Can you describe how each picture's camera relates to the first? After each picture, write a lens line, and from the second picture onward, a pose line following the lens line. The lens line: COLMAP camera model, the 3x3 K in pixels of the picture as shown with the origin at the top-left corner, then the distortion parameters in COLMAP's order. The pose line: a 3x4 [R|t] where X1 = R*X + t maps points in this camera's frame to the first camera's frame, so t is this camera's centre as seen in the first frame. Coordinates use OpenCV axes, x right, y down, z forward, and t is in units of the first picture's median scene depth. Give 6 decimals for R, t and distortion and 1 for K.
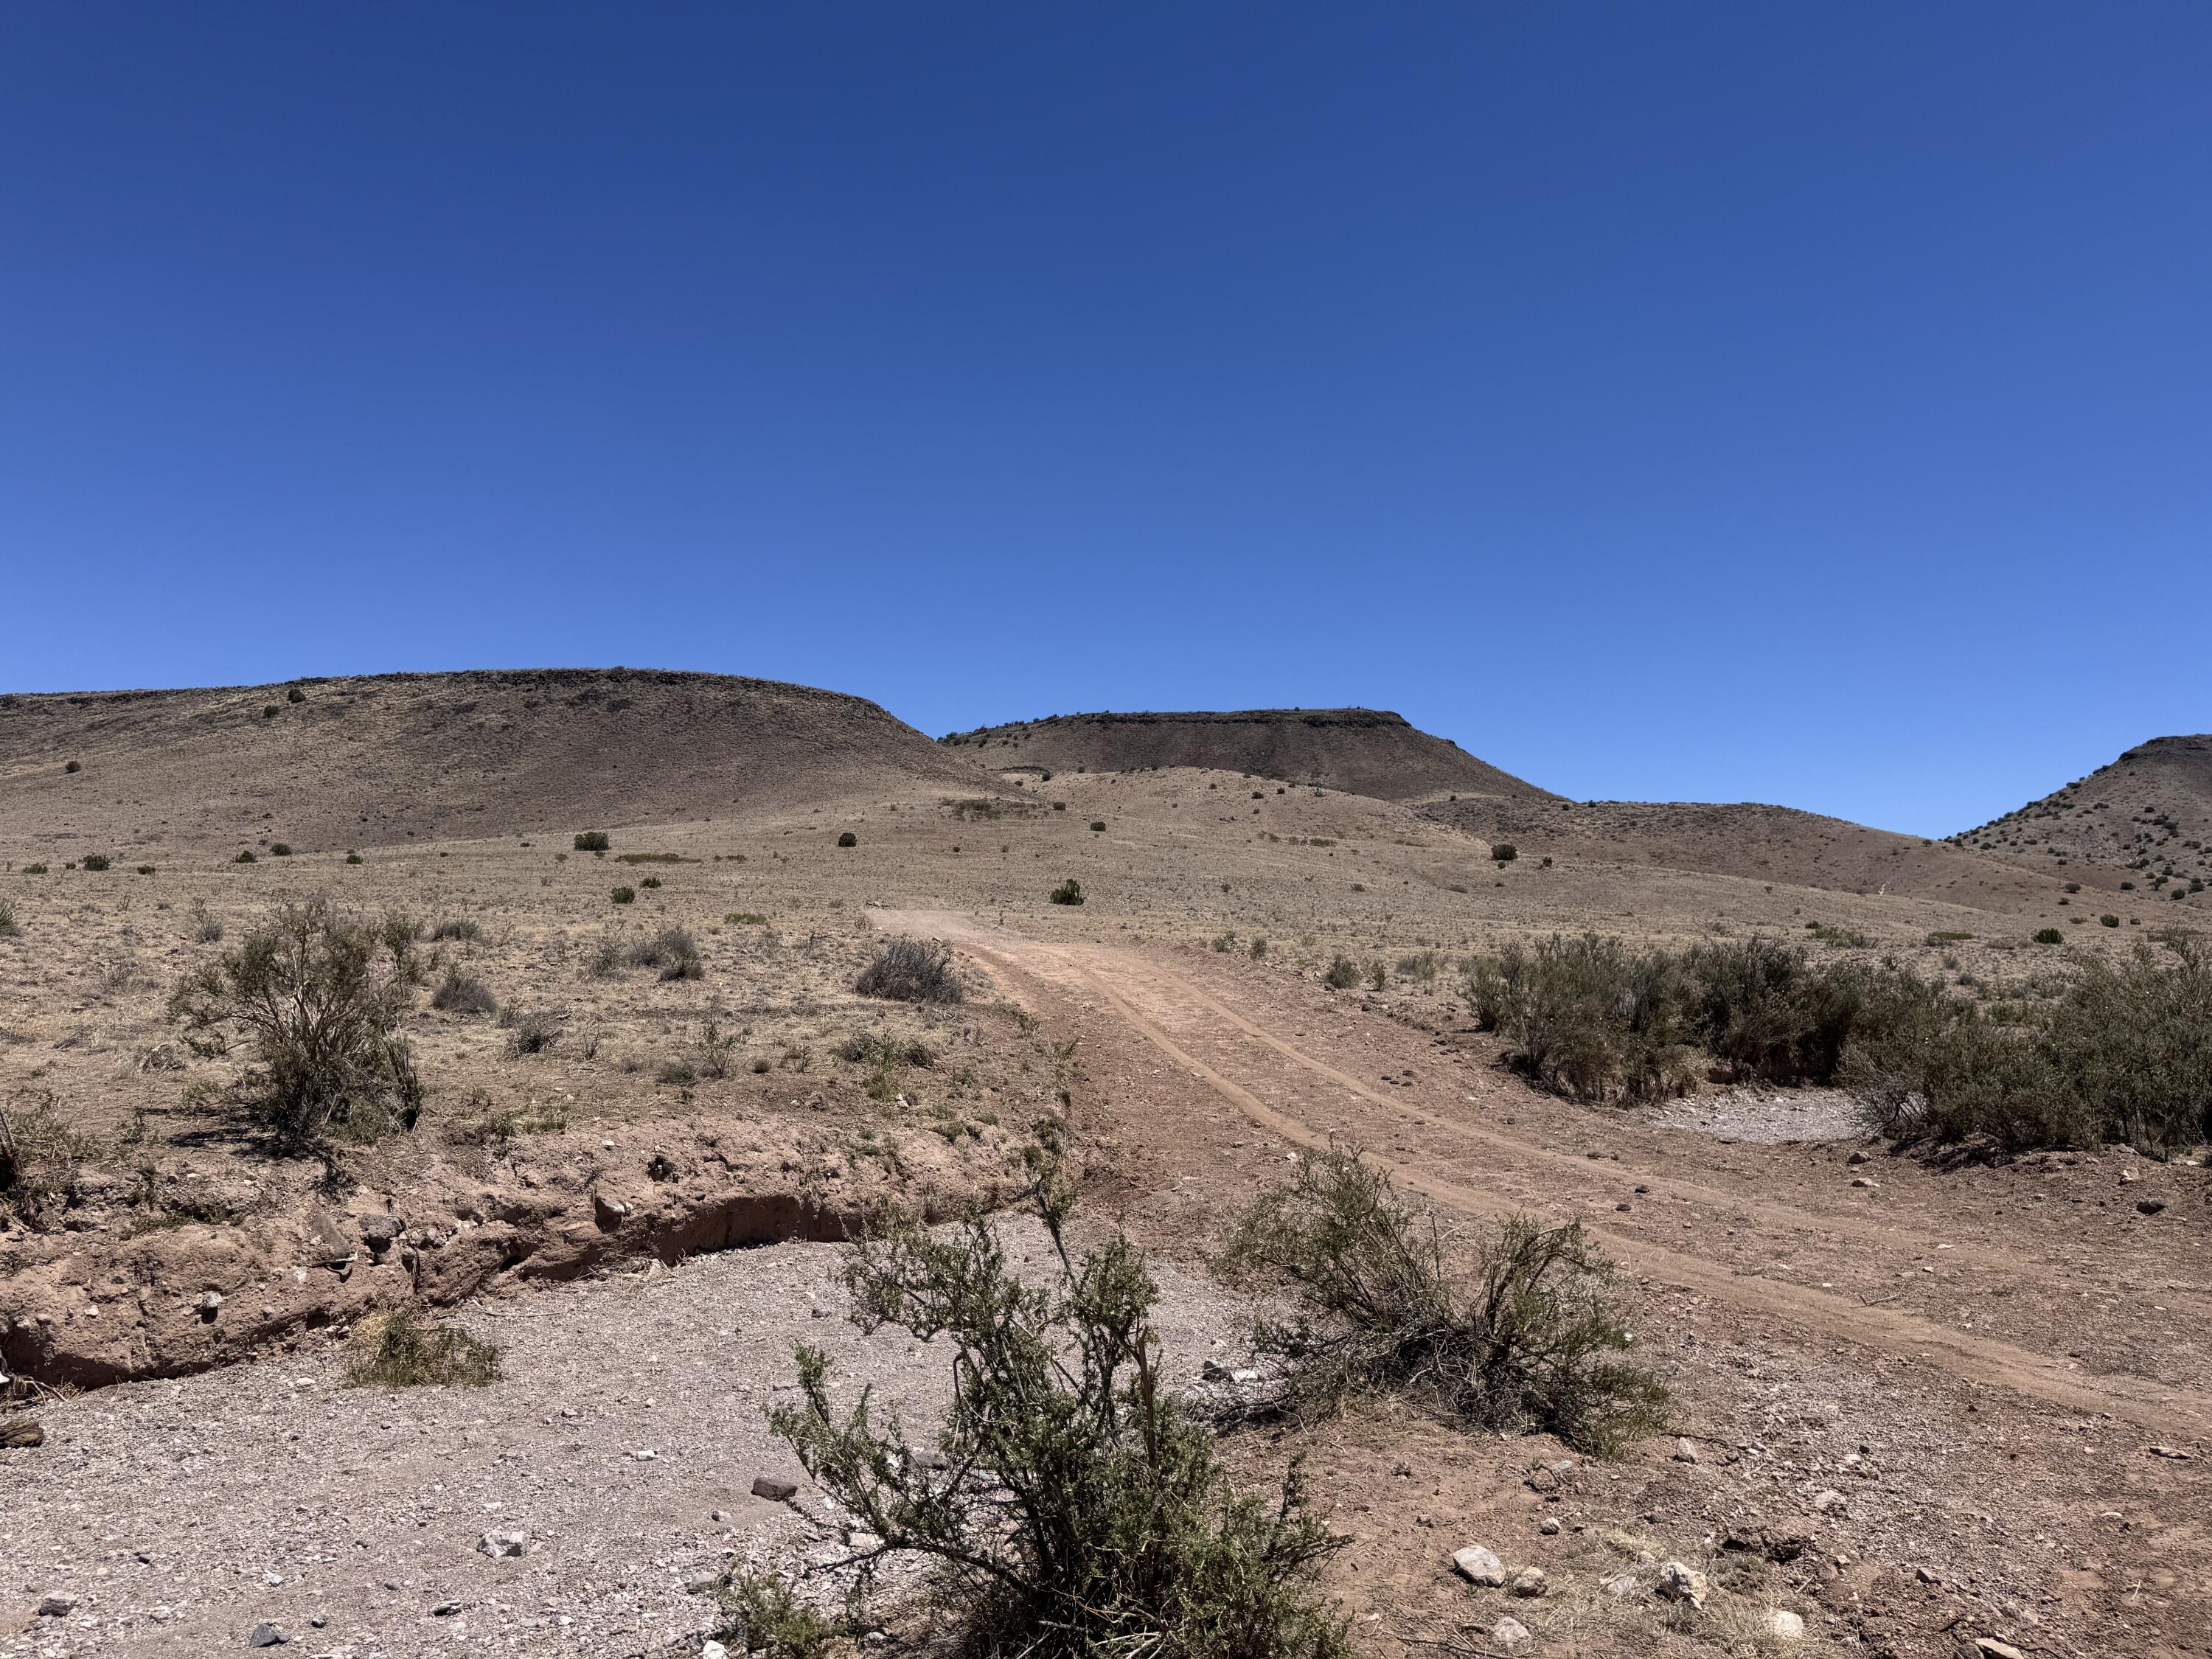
lens RADIAL K [[1518.7, 0, 1091.8], [0, 1518.7, 849.2], [0, 0, 1]] dist [0.143332, -0.223045]
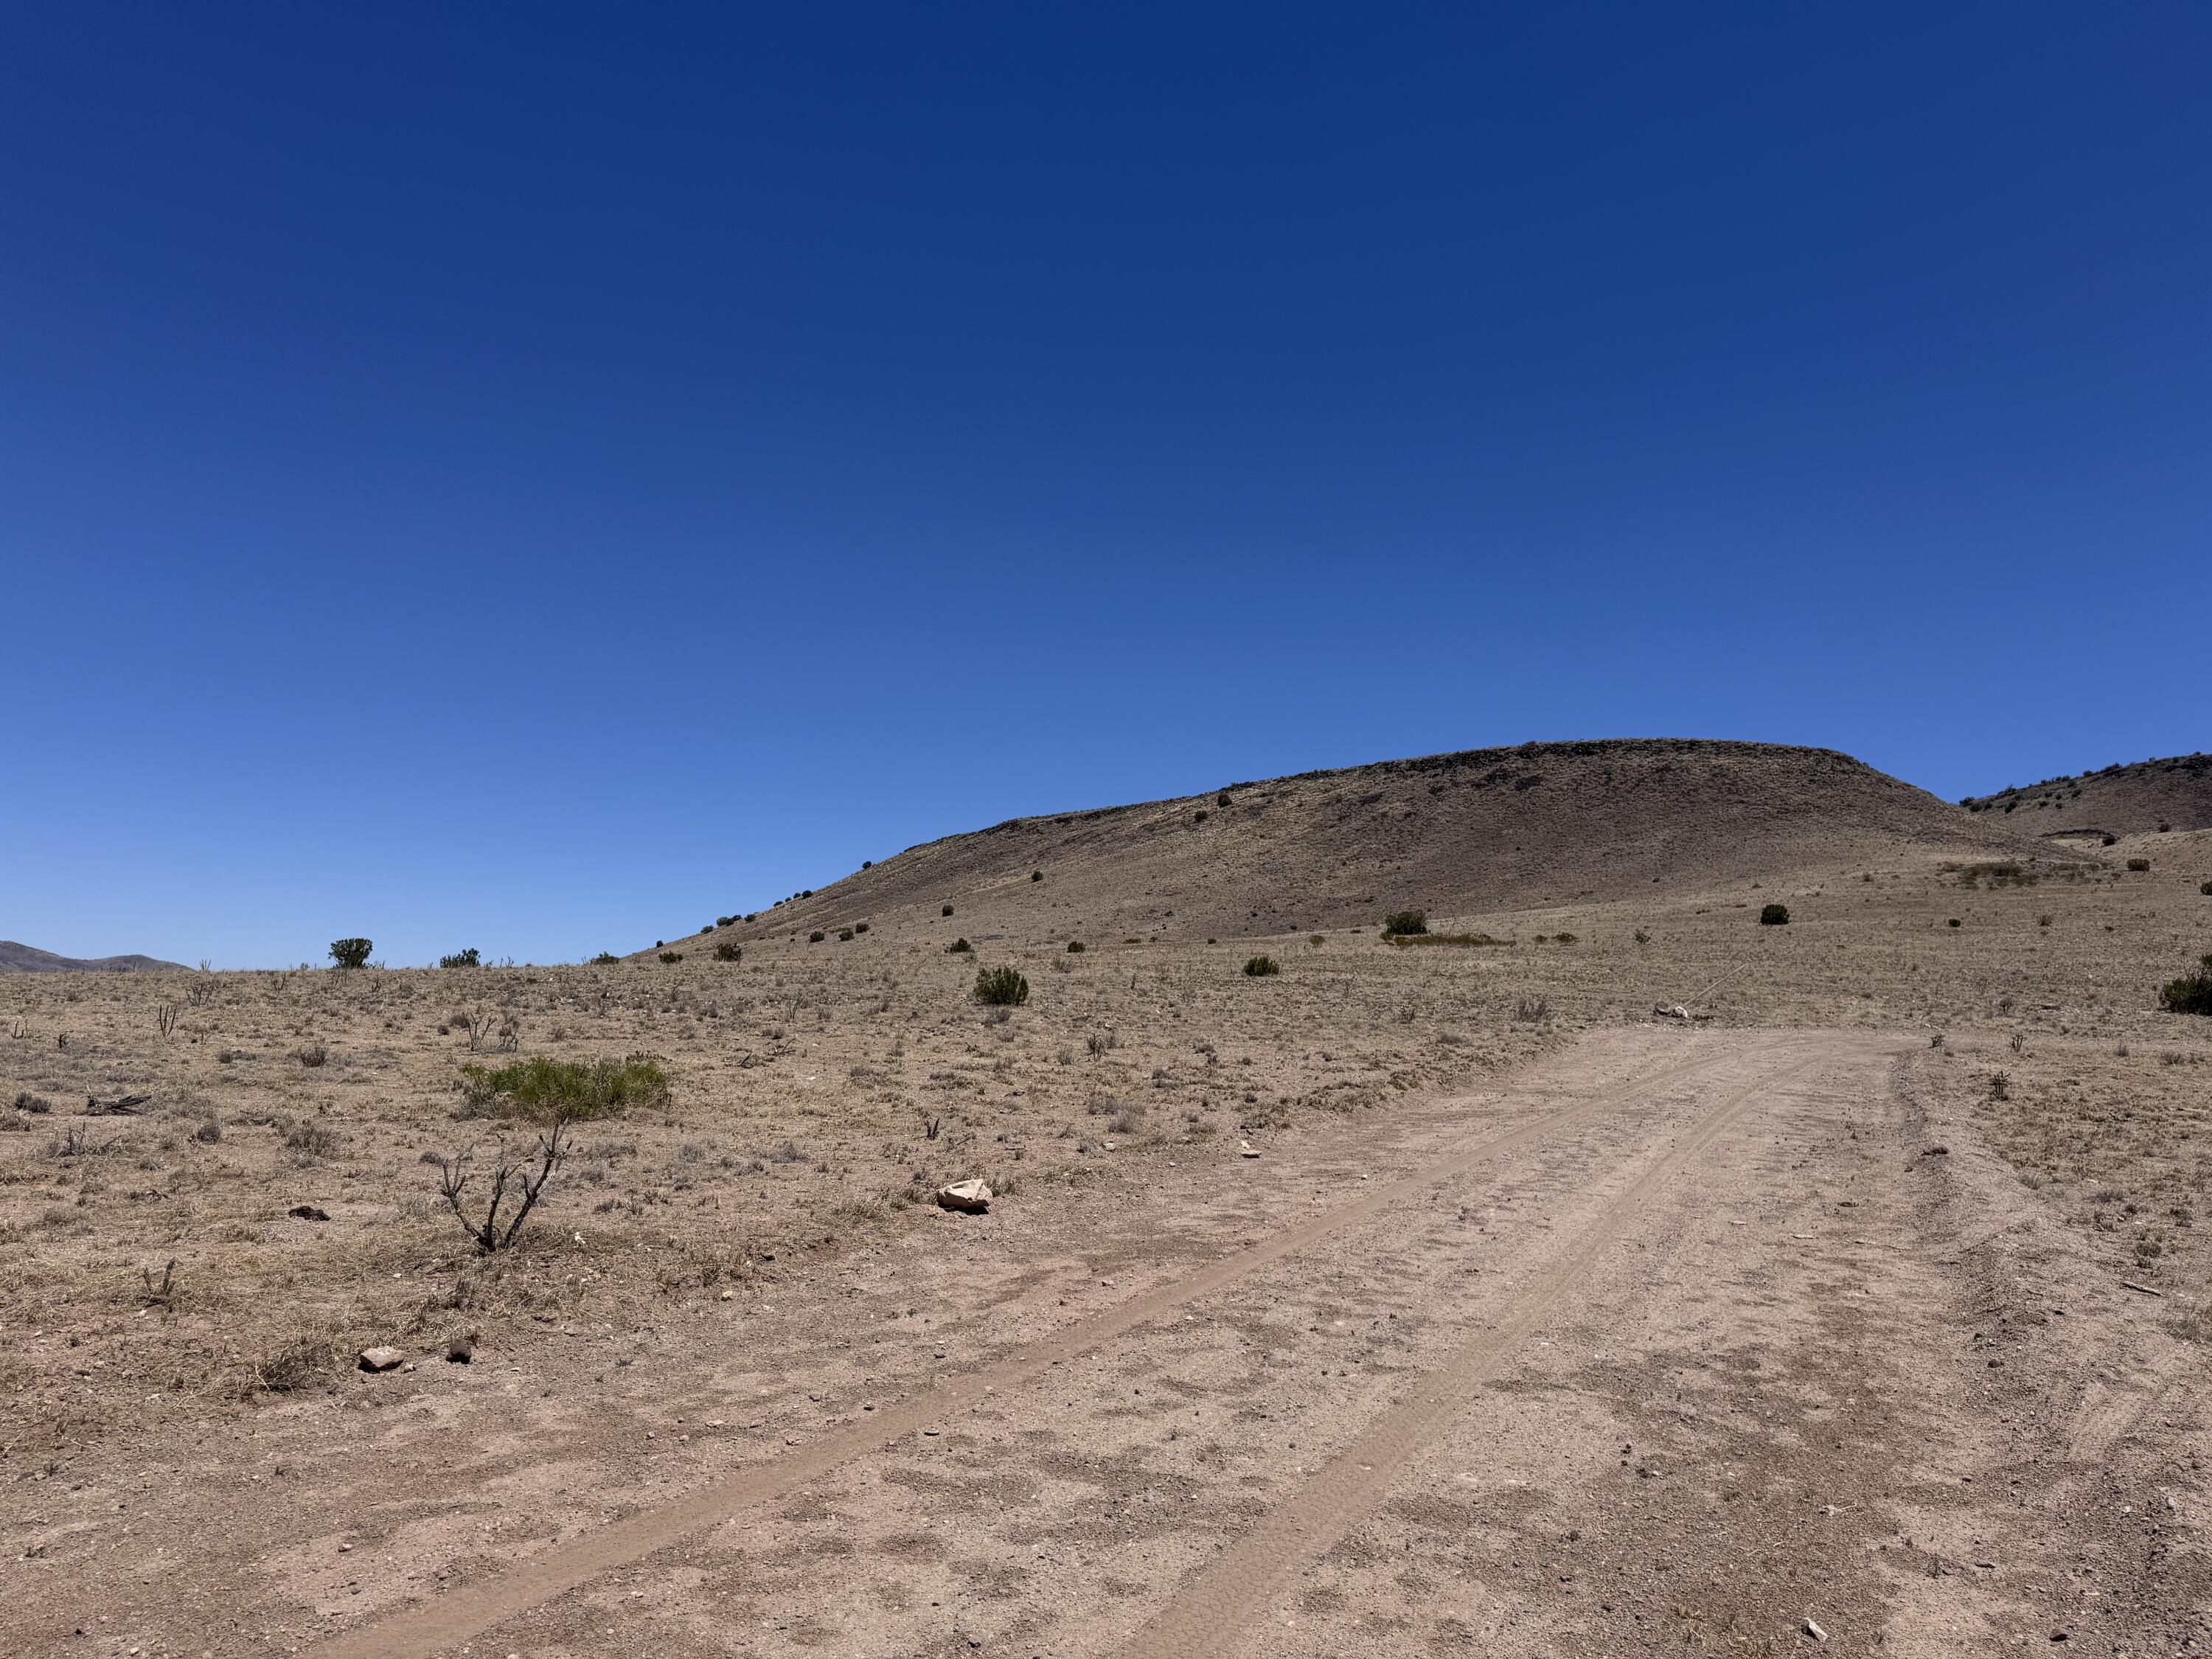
lens RADIAL K [[1530.4, 0, 1073.3], [0, 1530.4, 816.6], [0, 0, 1]] dist [0.074594, -0.100319]
pose [[0.813886, -0.066612, -0.577194, -0.005186], [0.016724, 0.995681, -0.091326, 0.003754], [0.580784, 0.064676, 0.811485, 0.111618]]
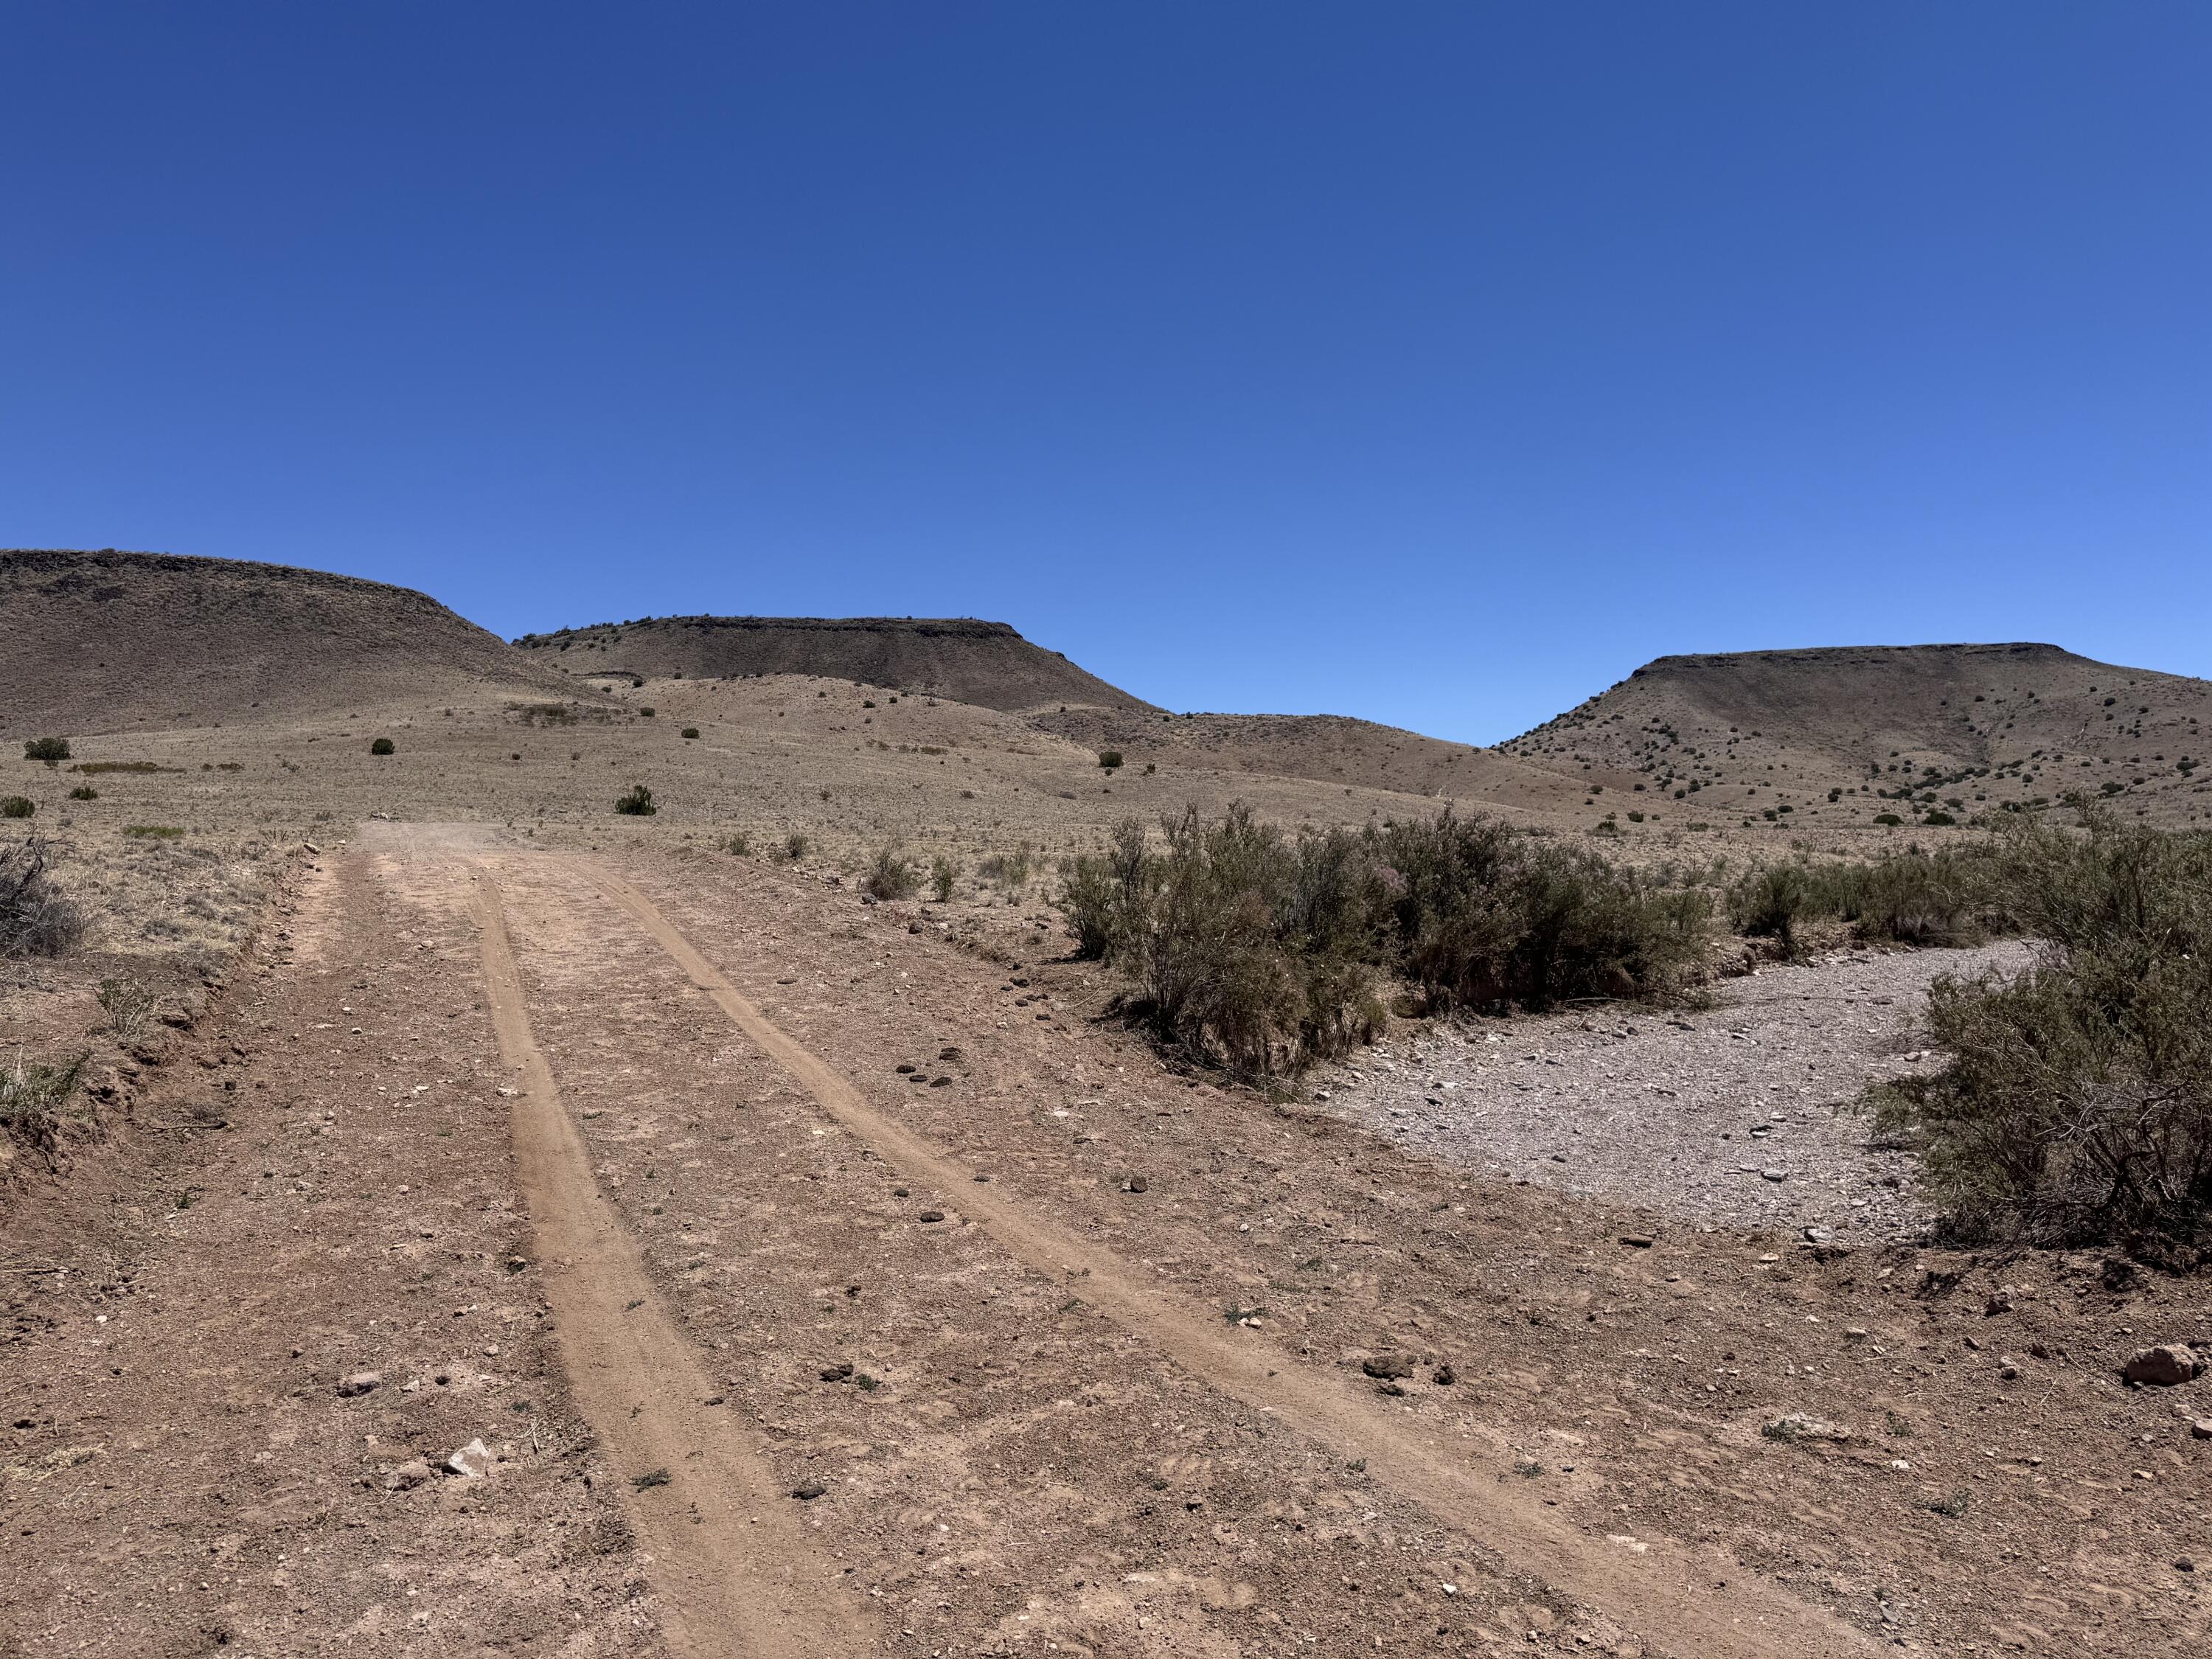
lens RADIAL K [[1516.6, 0, 1116.7], [0, 1516.6, 855.7], [0, 0, 1]] dist [0.071959, -0.096229]
pose [[0.964674, -0.022842, 0.262454, 0.005700], [0.006669, 0.998032, 0.062349, 0.002010], [-0.263362, -0.058396, 0.962928, 0.021692]]
